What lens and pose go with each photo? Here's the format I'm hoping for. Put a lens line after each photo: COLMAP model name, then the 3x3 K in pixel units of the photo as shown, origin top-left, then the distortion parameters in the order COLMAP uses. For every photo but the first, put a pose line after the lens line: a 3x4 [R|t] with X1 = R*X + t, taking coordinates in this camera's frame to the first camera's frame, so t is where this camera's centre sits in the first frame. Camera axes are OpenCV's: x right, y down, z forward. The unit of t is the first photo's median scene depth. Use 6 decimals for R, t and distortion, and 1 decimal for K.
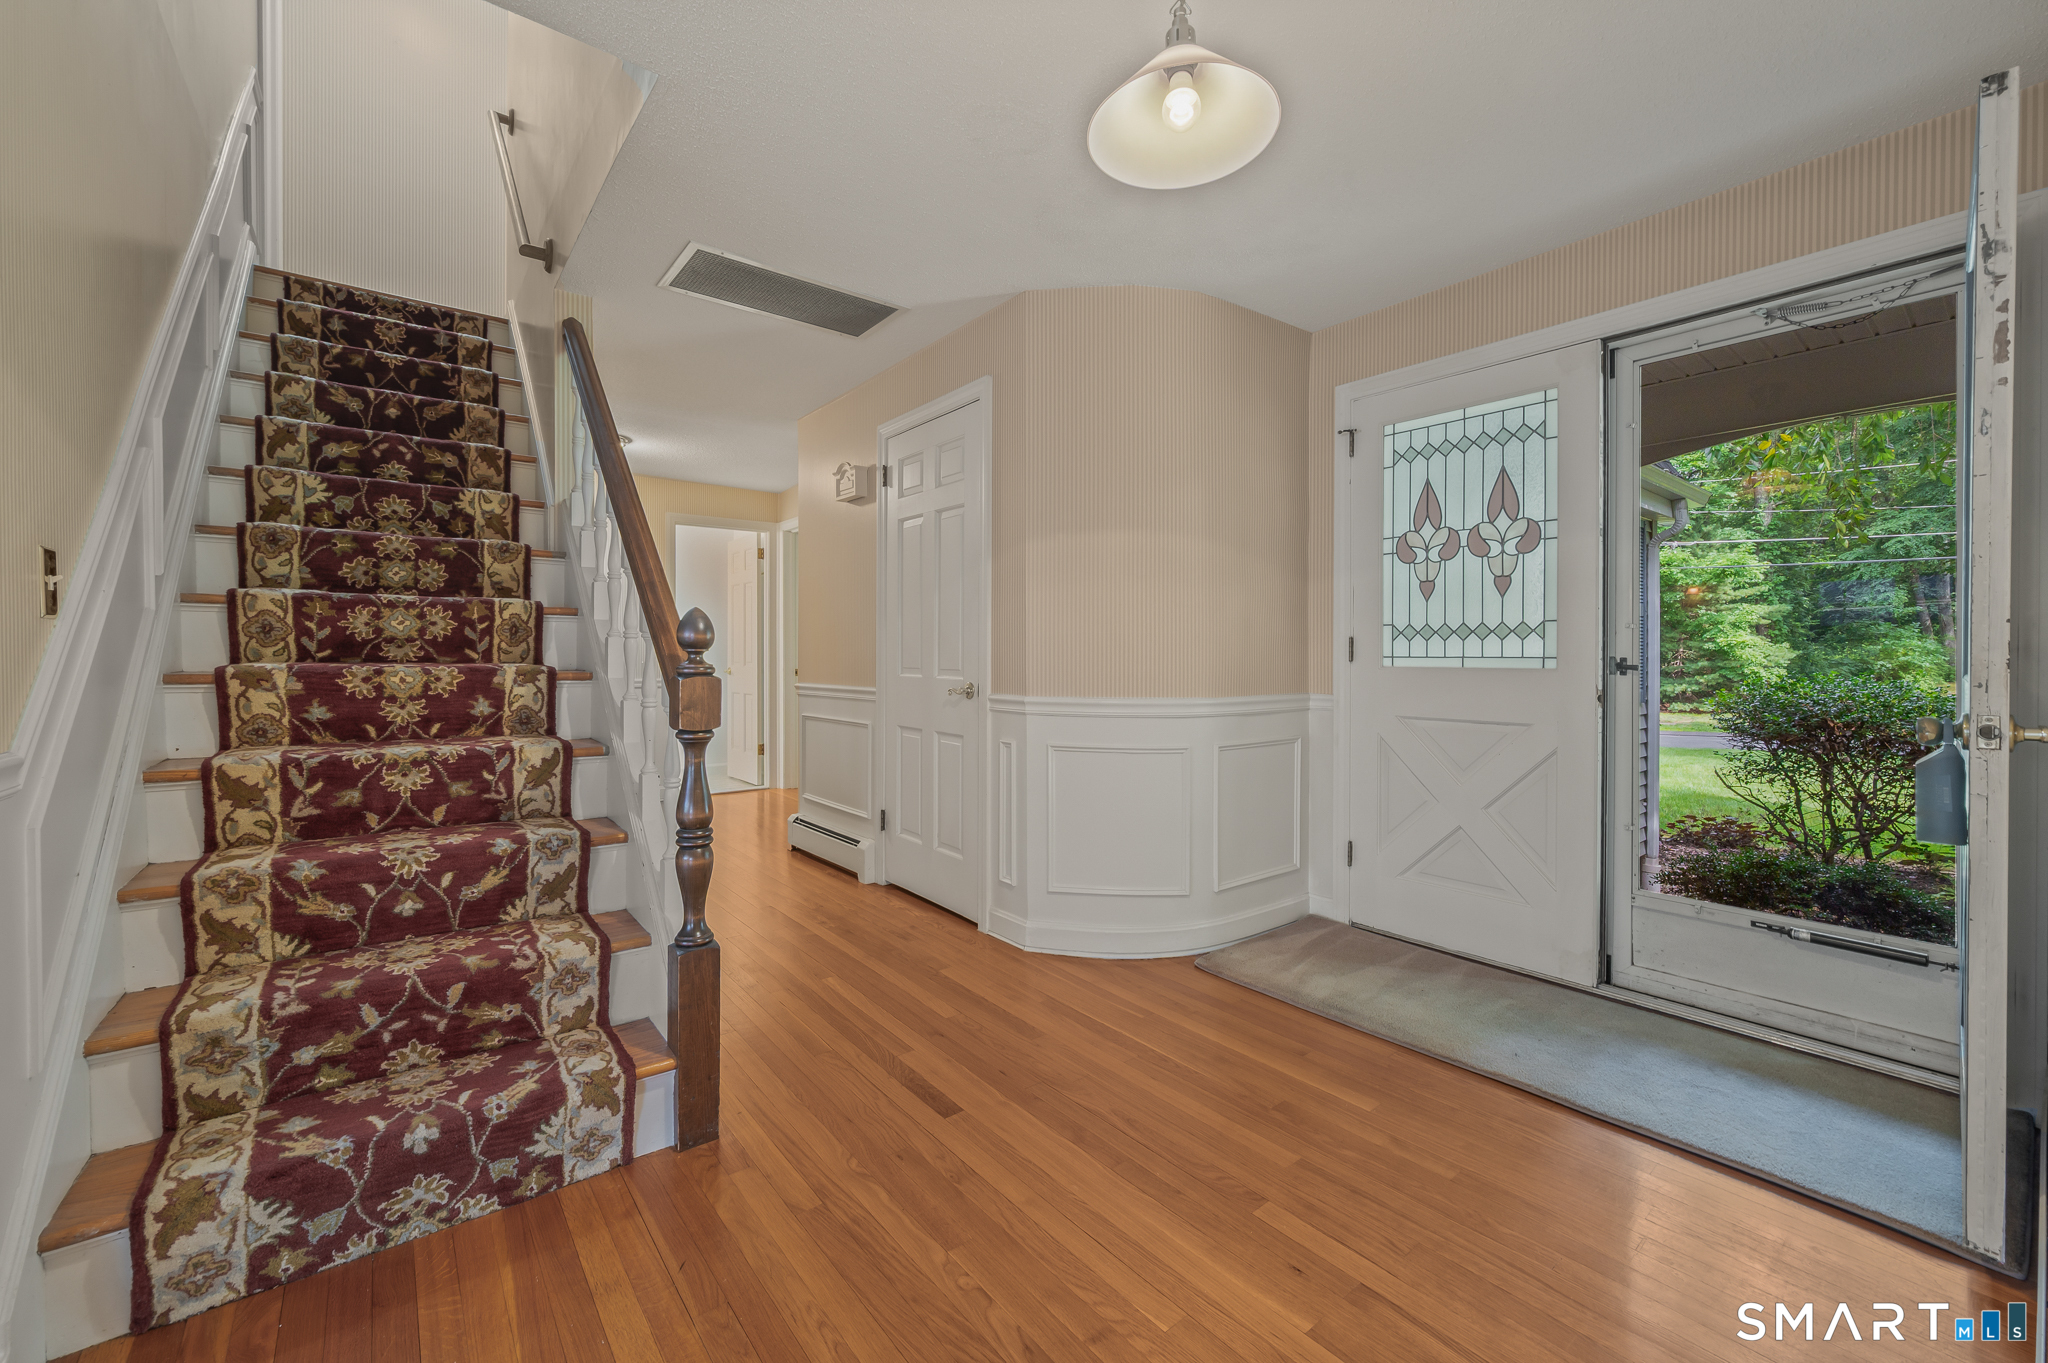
lens RADIAL K [[831.0, 0, 1052.6], [0, 831.0, 671.9], [0, 0, 1]] dist [0.000048, -0.000325]
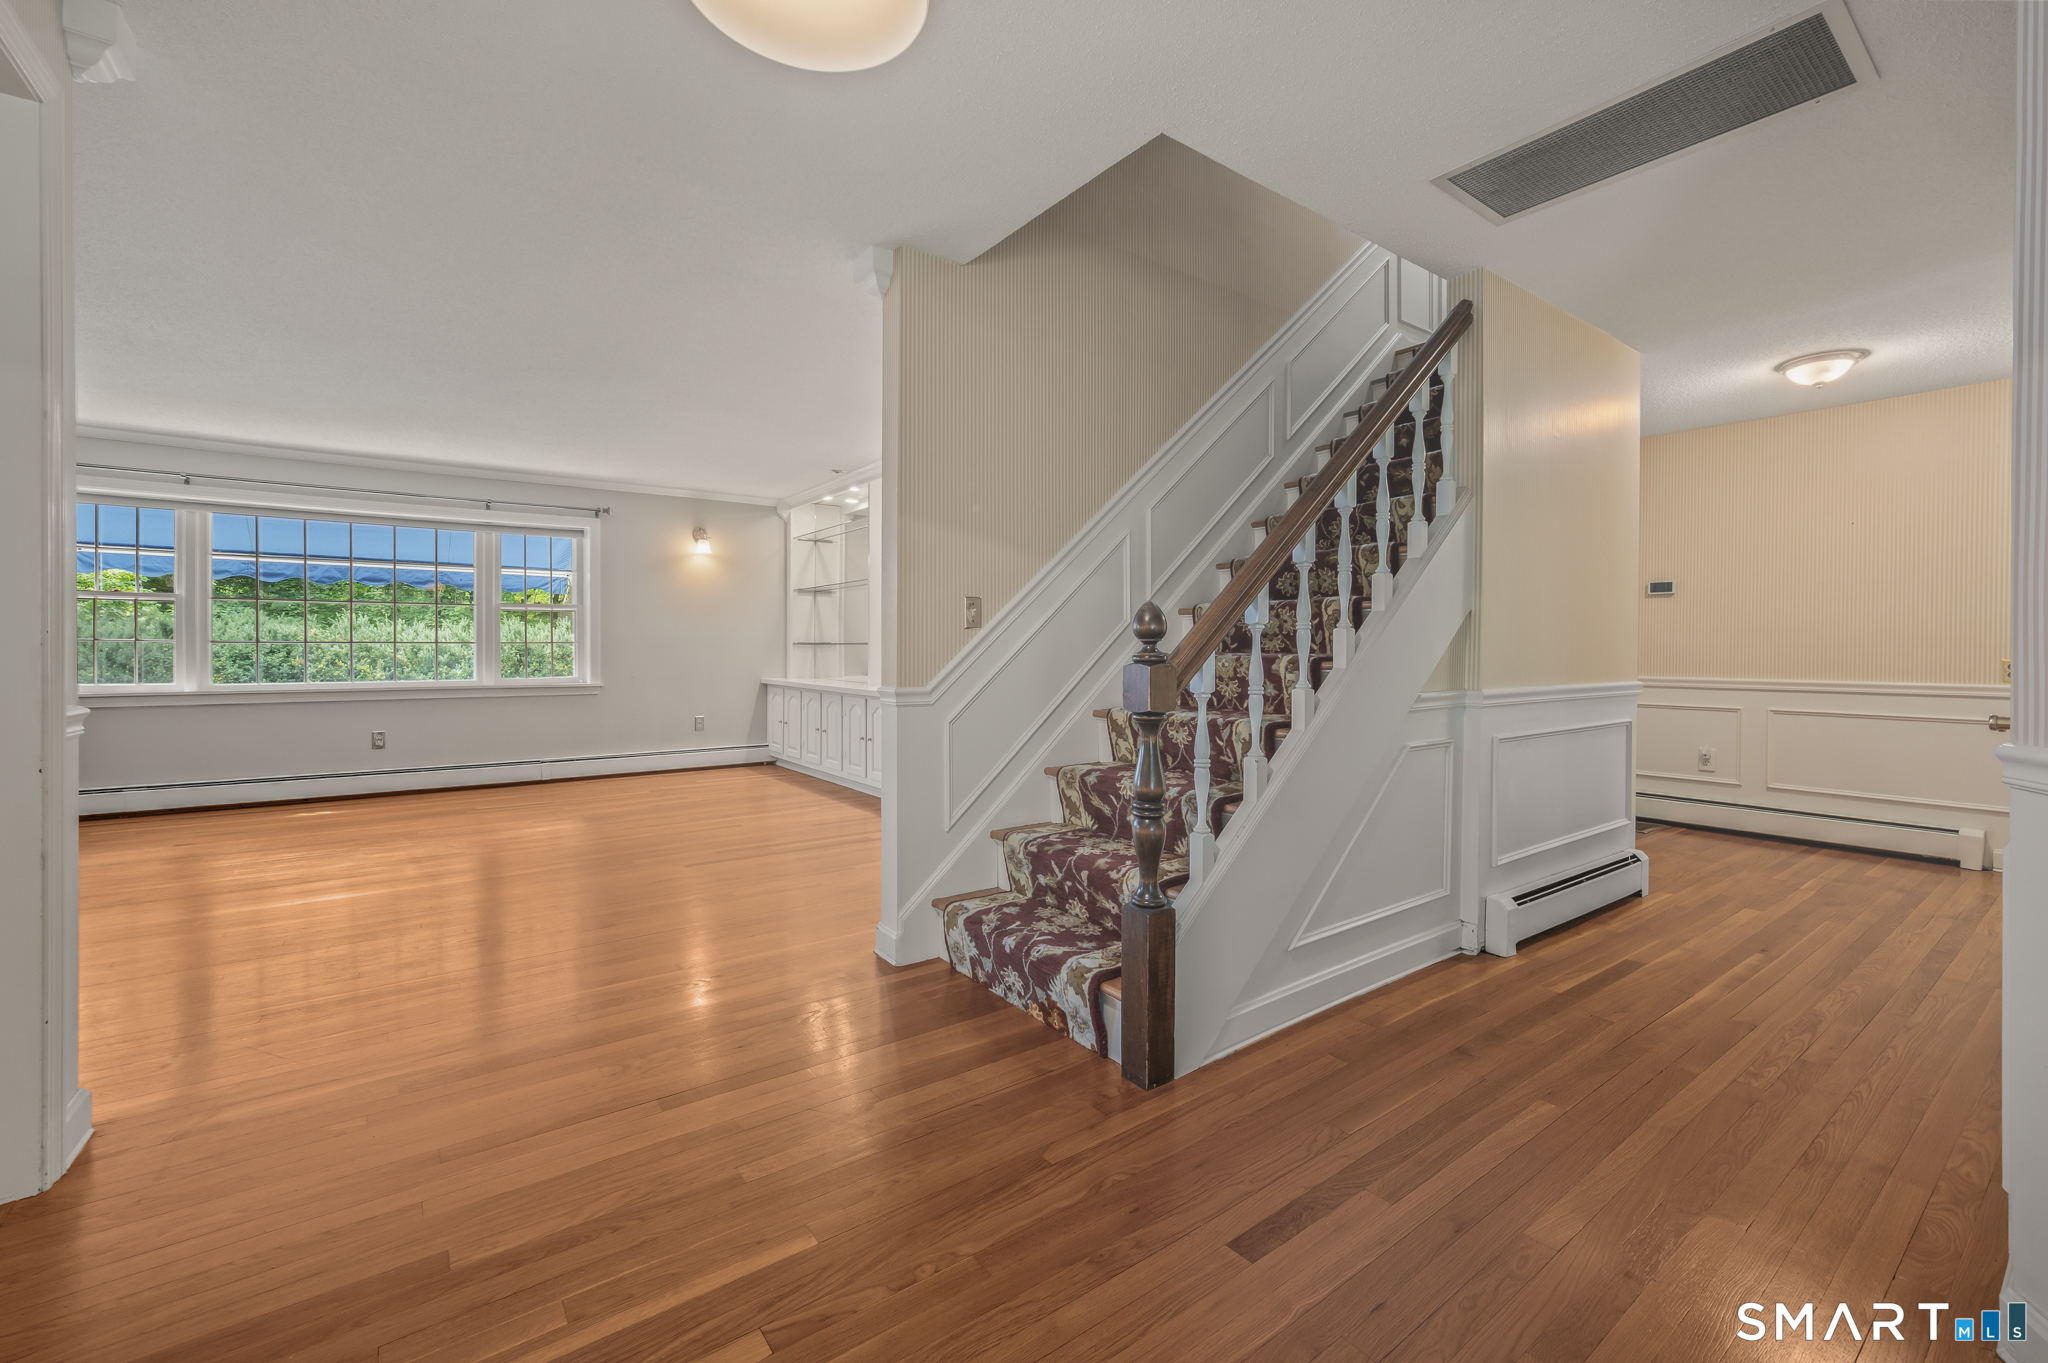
lens RADIAL K [[831.0, 0, 1052.6], [0, 831.0, 671.9], [0, 0, 1]] dist [0.000048, -0.000325]
pose [[-0.044994, 0.025633, -0.998658, 0.665731], [-0.022458, 0.999392, 0.026664, -0.009816], [0.998735, 0.023628, -0.044391, 0.907493]]
